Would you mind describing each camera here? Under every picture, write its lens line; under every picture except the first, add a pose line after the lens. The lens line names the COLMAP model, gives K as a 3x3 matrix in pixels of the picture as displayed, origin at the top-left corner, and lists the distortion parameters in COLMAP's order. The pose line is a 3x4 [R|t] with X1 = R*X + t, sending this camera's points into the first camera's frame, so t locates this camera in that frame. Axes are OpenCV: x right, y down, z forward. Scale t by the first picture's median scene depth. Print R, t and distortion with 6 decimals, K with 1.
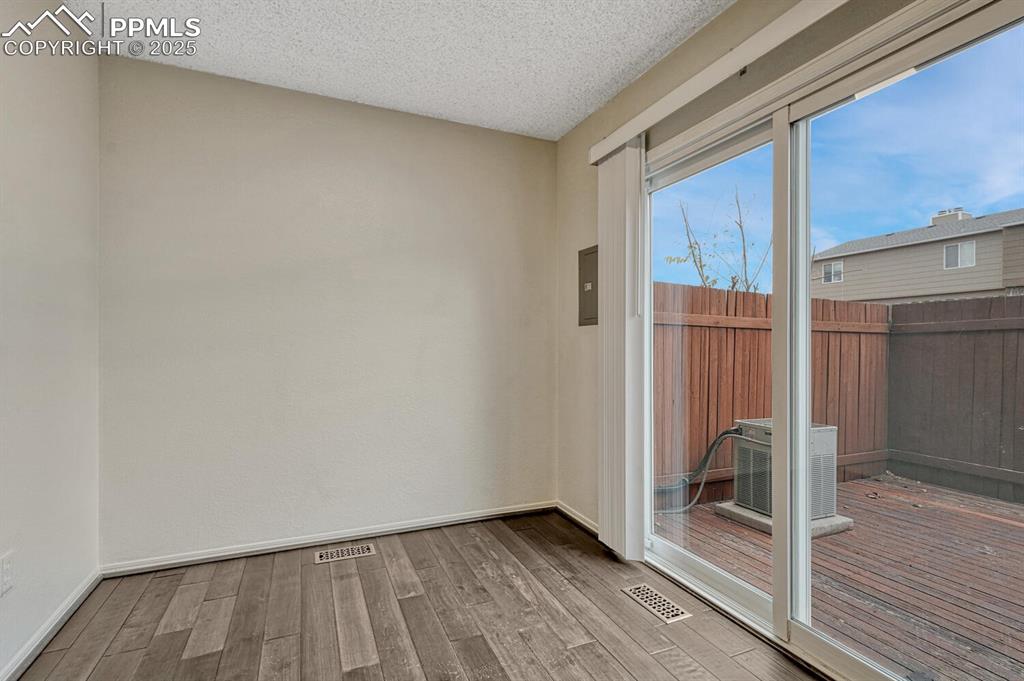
lens RADIAL K [[459.5, 0, 503.2], [0, 459.5, 348.4], [0, 0, 1]] dist [-0.002810, 0.001425]
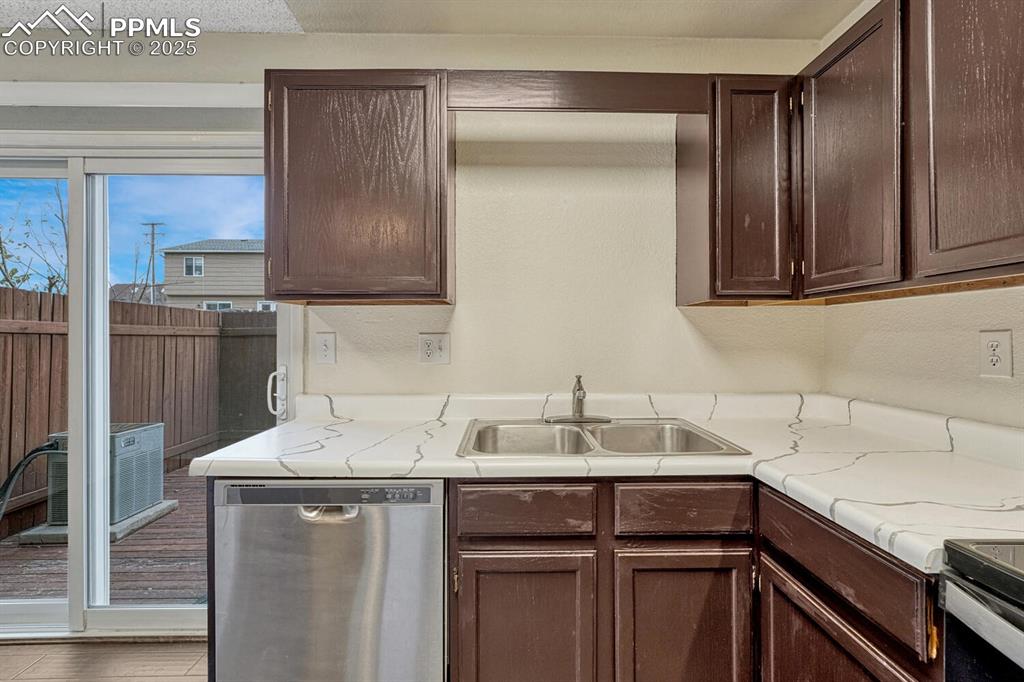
lens RADIAL K [[459.5, 0, 511.6], [0, 459.5, 336.4], [0, 0, 1]] dist [-0.002810, 0.001425]
pose [[0.348199, -0.000787, 0.937420, -0.037239], [-0.001088, 0.999999, 0.001244, -0.044599], [-0.937420, -0.001453, 0.348198, -0.194665]]
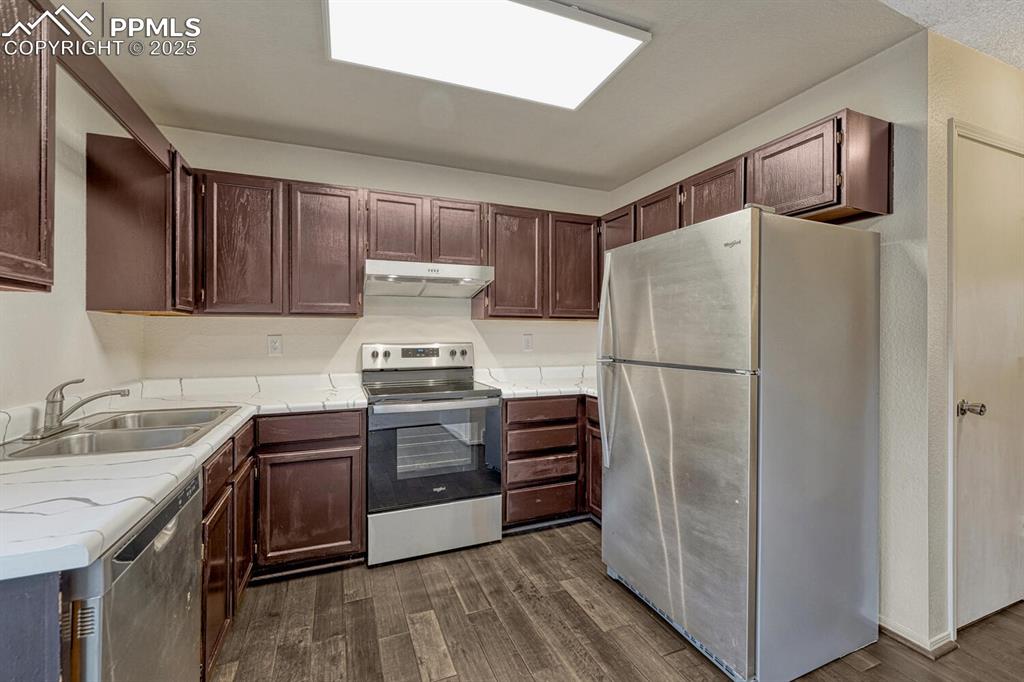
lens RADIAL K [[430.3, 0, 510.2], [0, 430.3, 334.4], [0, 0, 1]] dist [-0.003797, -0.000342]
pose [[-0.999942, -0.001049, -0.010703, 0.102342], [-0.000989, 0.999984, -0.005563, -0.050729], [0.010708, -0.005552, -0.999927, 1.519829]]
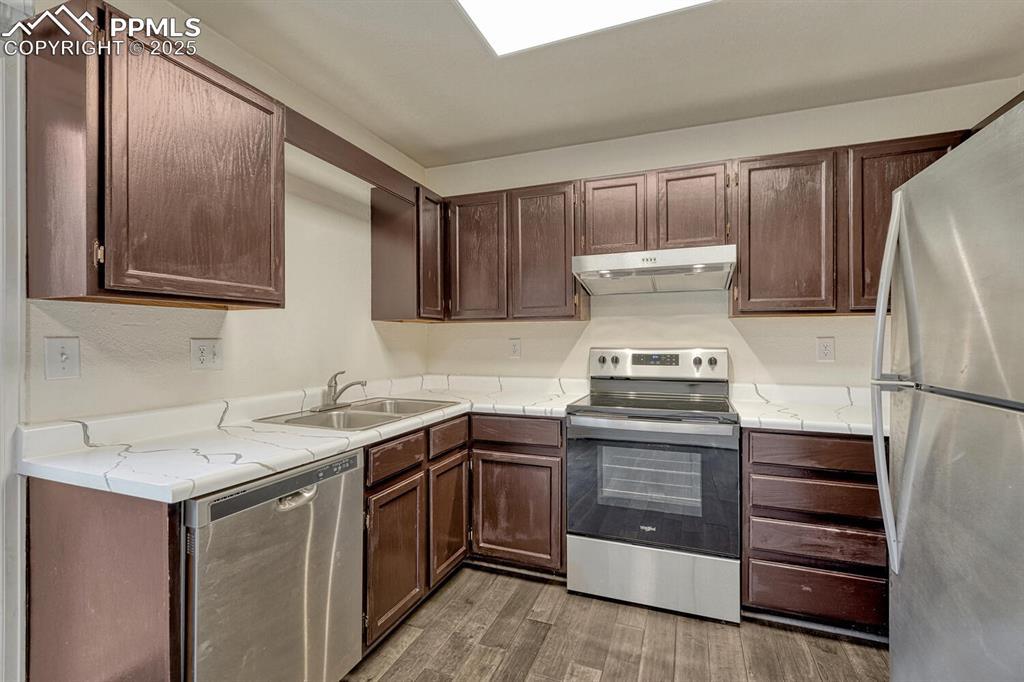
lens RADIAL K [[459.5, 0, 511.8], [0, 459.5, 337.7], [0, 0, 1]] dist [-0.002810, 0.001425]
pose [[-0.734739, 0.001939, 0.678347, -0.432093], [-0.002506, 0.999981, -0.005573, -0.050137], [-0.678345, -0.005795, -0.734721, 1.105926]]
